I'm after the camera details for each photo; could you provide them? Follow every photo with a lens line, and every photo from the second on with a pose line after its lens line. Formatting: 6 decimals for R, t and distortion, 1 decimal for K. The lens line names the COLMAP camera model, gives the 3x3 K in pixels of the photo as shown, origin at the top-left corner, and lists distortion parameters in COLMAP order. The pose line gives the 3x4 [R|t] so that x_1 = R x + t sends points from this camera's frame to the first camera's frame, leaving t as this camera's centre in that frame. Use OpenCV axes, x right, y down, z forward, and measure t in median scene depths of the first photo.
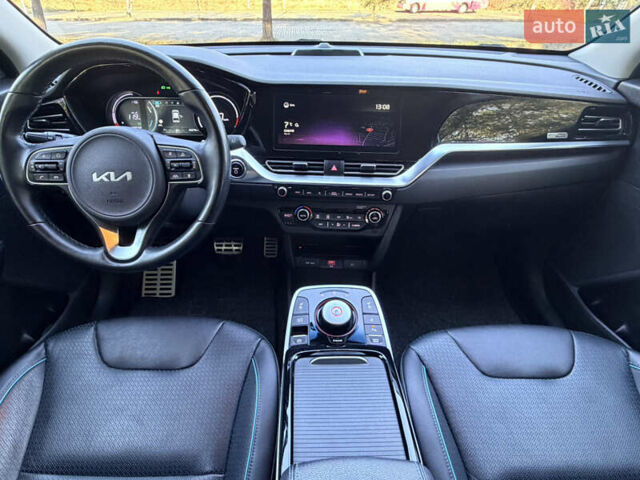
lens RADIAL K [[353.1, 0, 313.4], [0, 353.1, 240.0], [0, 0, 1]] dist [-0.000778, -0.000368]
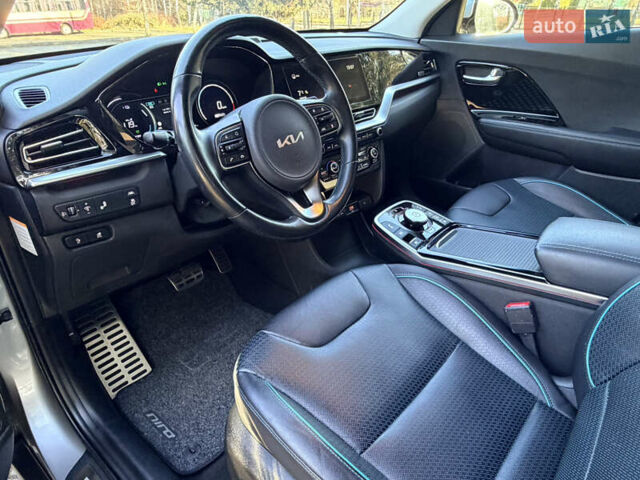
lens RADIAL K [[431.9, 0, 311.1], [0, 431.9, 239.9], [0, 0, 1]] dist [0.000698, -0.000371]
pose [[0.671519, -0.372697, 0.640437, -1.076483], [0.449568, 0.891972, 0.047689, 0.035679], [-0.589025, 0.255896, 0.766529, 0.054333]]
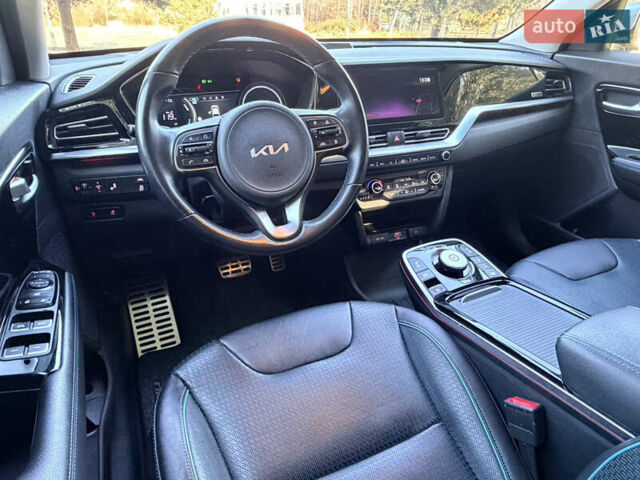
lens RADIAL K [[419.9, 0, 310.8], [0, 419.9, 239.7], [0, 0, 1]] dist [-0.001161, -0.000882]
pose [[0.914393, -0.199392, 0.352317, -0.683862], [0.241754, 0.967021, -0.080159, 0.129942], [-0.324715, 0.158470, 0.932442, -0.047915]]
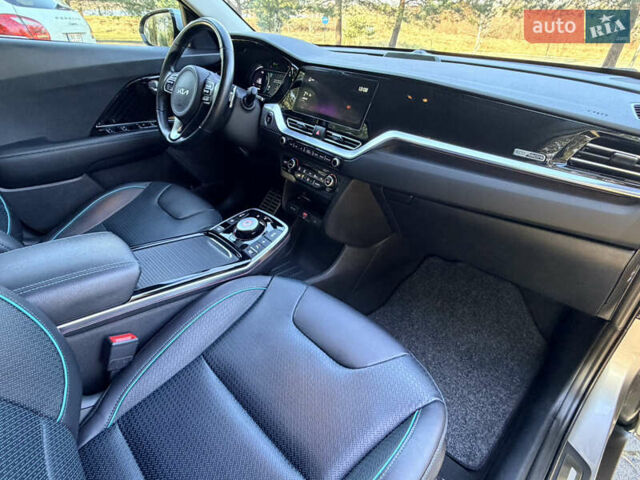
lens RADIAL K [[353.1, 0, 313.4], [0, 353.1, 240.0], [0, 0, 1]] dist [-0.000778, -0.000368]
pose [[0.680455, 0.394359, -0.617626, 0.952693], [-0.447956, 0.890878, 0.075306, 0.043874], [0.579928, 0.225427, 0.782858, 0.112415]]
